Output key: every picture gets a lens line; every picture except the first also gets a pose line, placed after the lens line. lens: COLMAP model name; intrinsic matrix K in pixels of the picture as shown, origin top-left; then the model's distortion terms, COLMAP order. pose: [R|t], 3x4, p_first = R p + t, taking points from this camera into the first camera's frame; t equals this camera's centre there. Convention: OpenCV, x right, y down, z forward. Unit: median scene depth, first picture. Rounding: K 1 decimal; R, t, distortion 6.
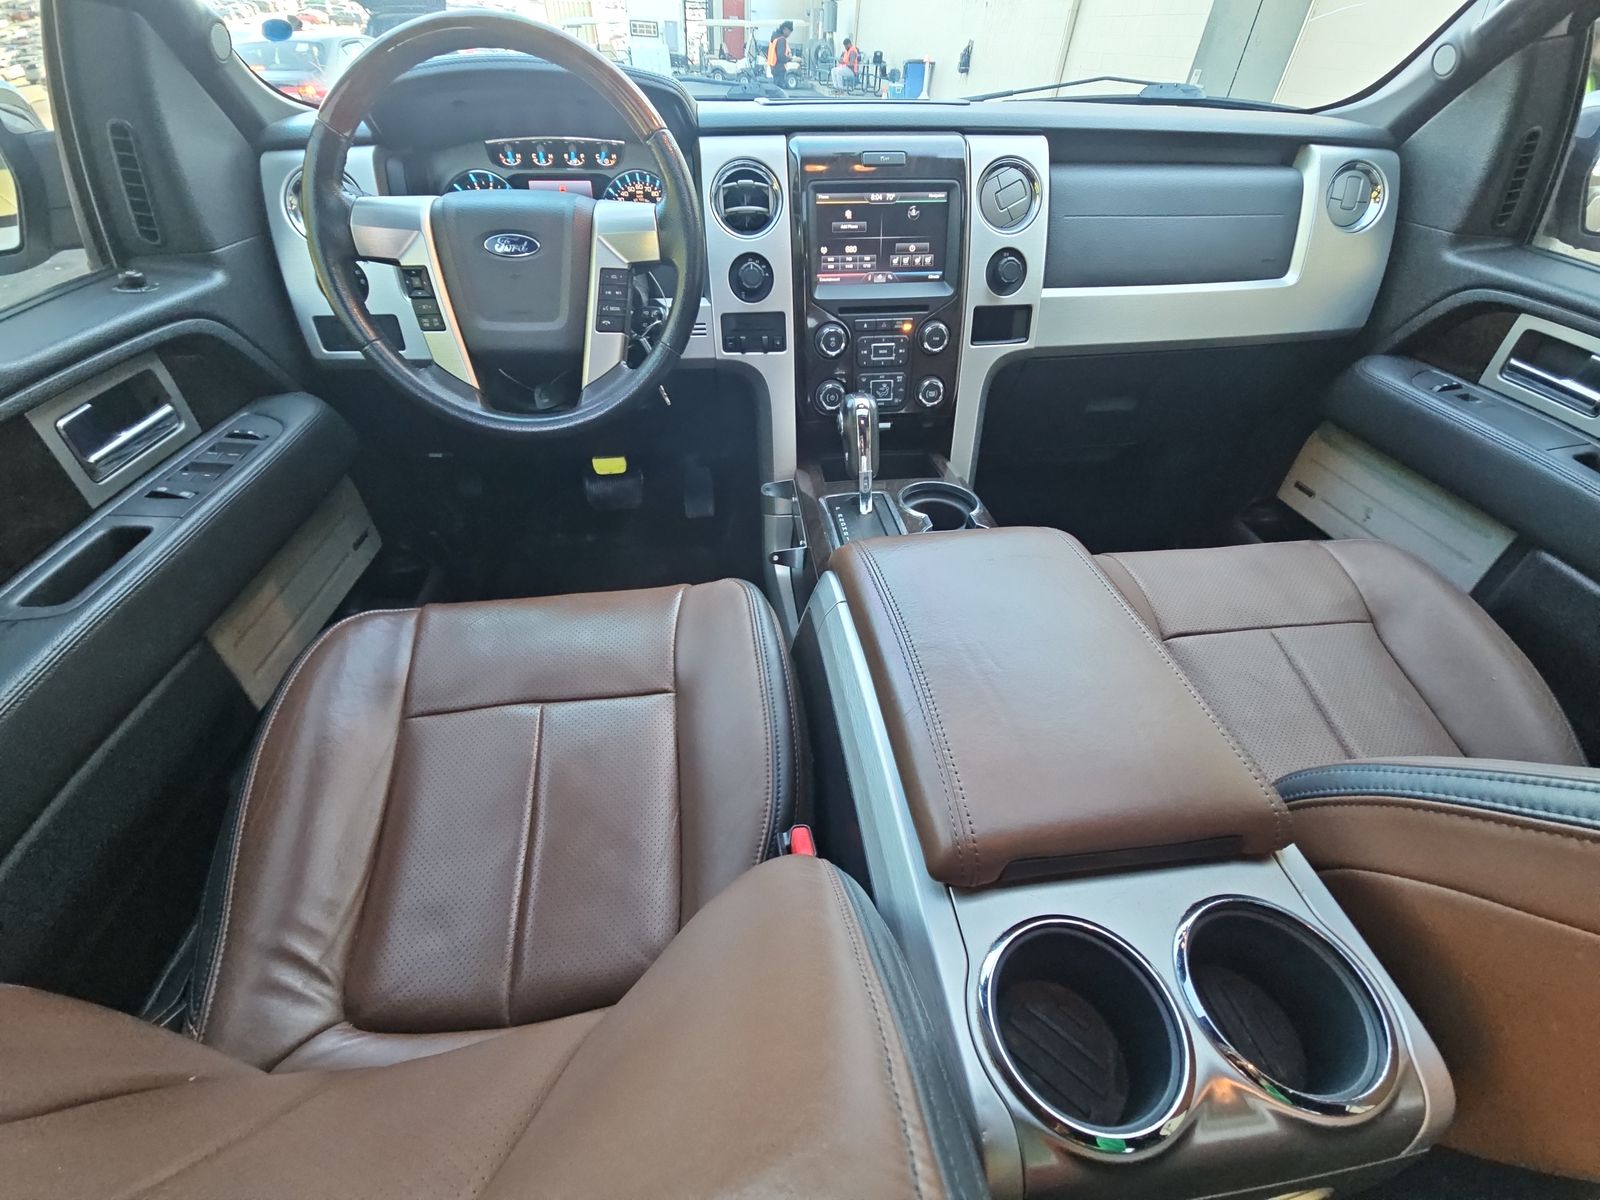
lens RADIAL K [[645.3, 0, 800.0], [0, 645.3, 600.0], [0, 0, 1]] dist [0.010235, -0.000079]
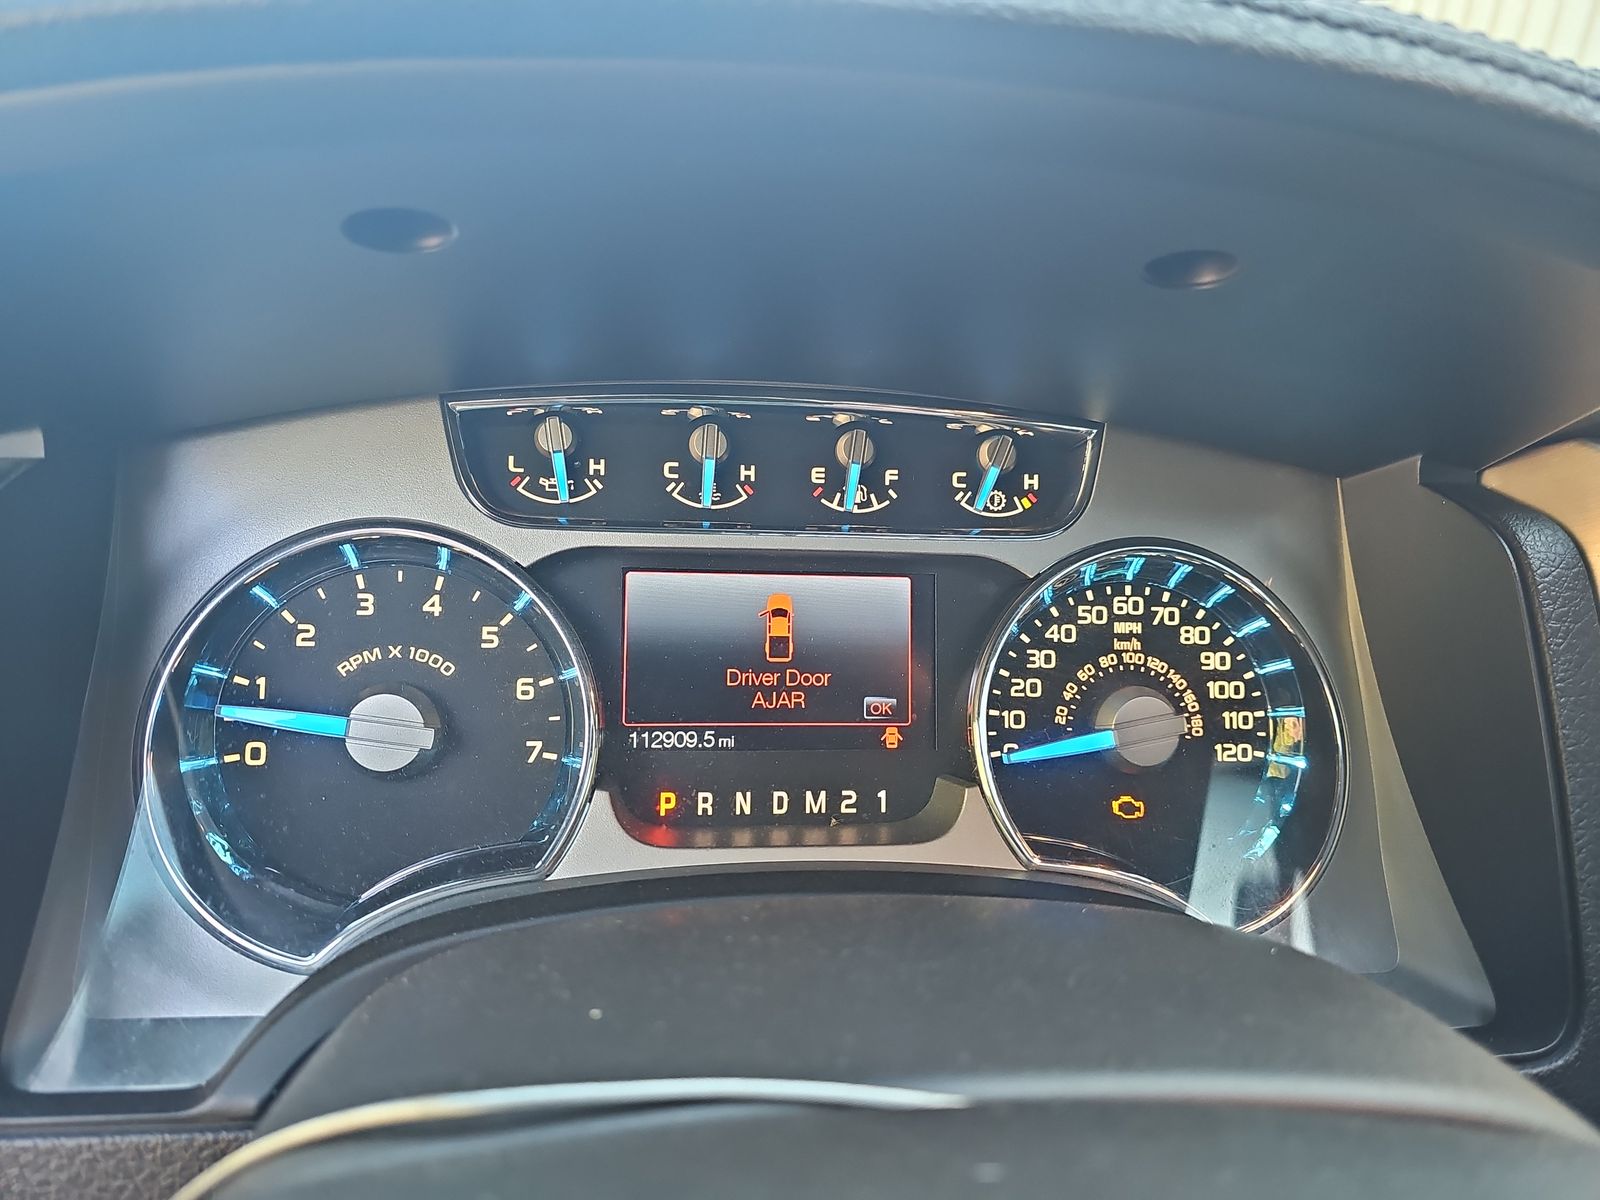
lens RADIAL K [[1024.6, 0, 800.0], [0, 1024.6, 600.0], [0, 0, 1]] dist [0.019371, -0.001083]
pose [[0.998651, 0.044450, 0.026835, -0.371297], [-0.031390, 0.928539, -0.369906, -0.519274], [-0.041360, 0.368564, 0.928682, 0.701276]]
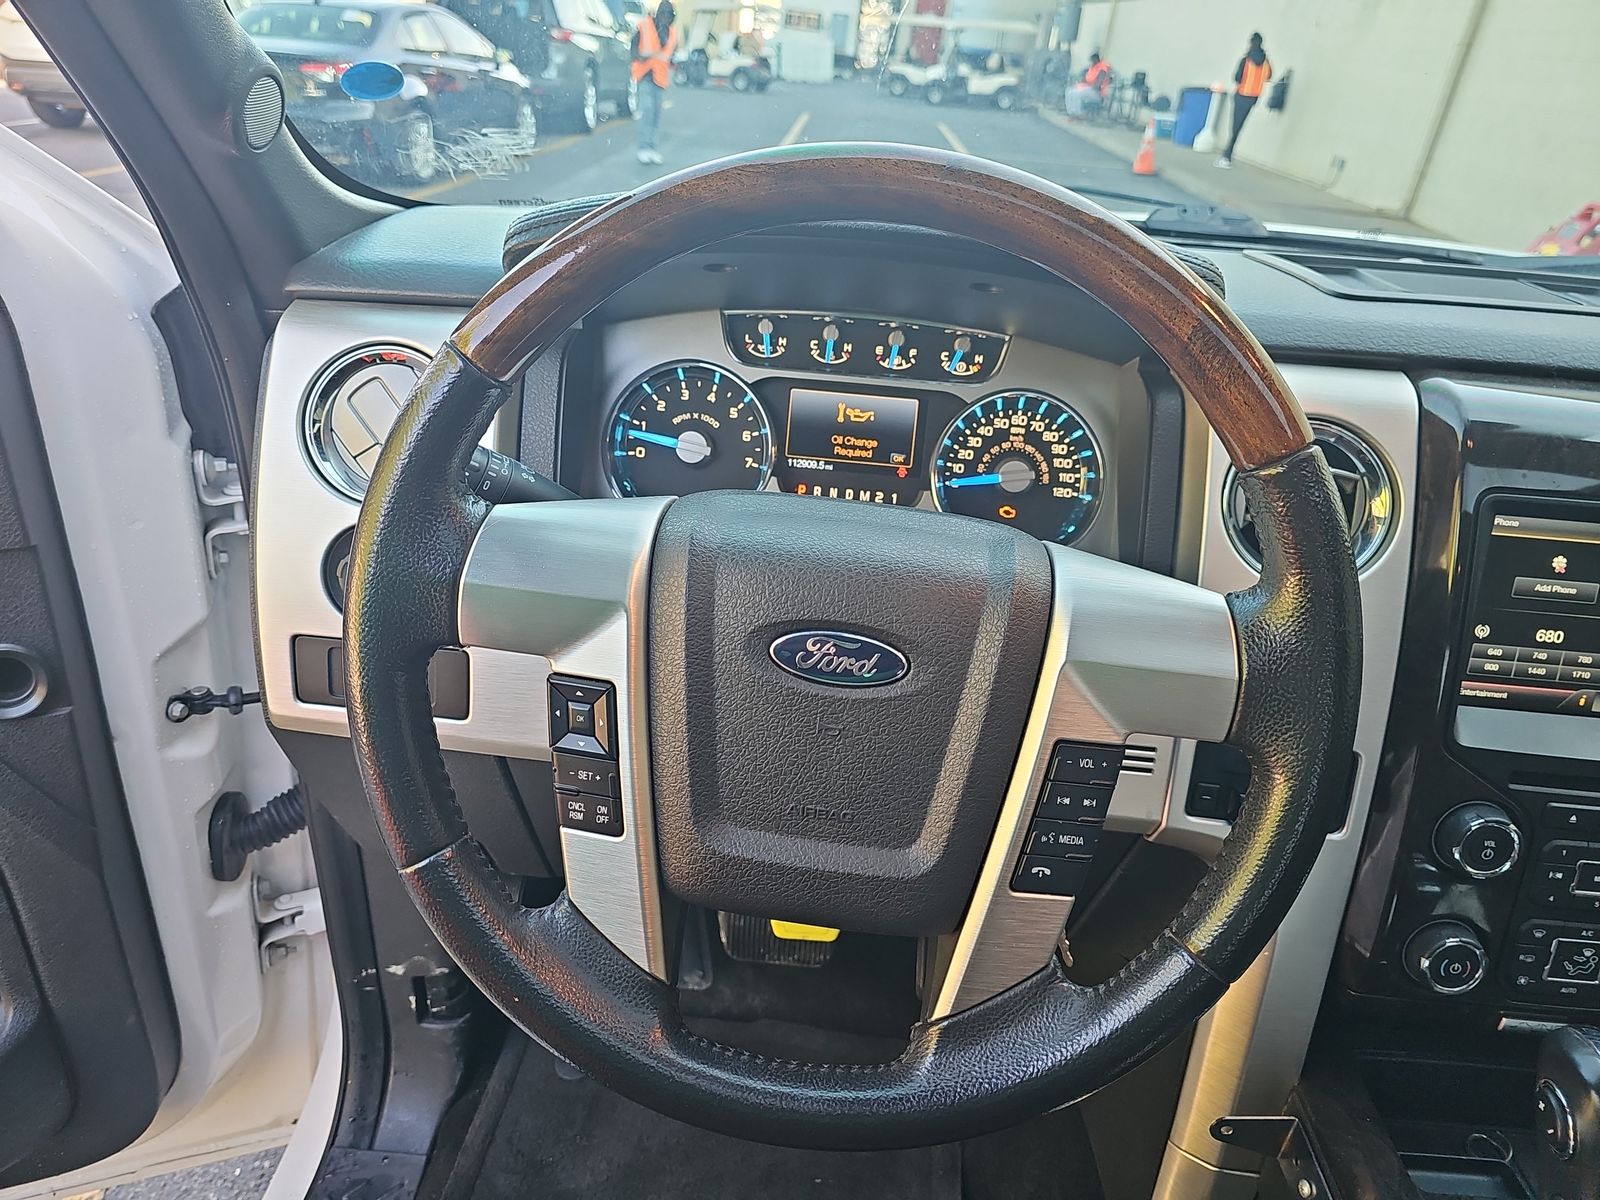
lens RADIAL K [[1071.0, 0, 800.0], [0, 1071.0, 600.0], [0, 0, 1]] dist [0.081260, -0.102069]
pose [[0.982628, 0.137046, -0.125143, -0.292742], [-0.162342, 0.961489, -0.221775, -0.324903], [0.089930, 0.238238, 0.967034, 0.281050]]
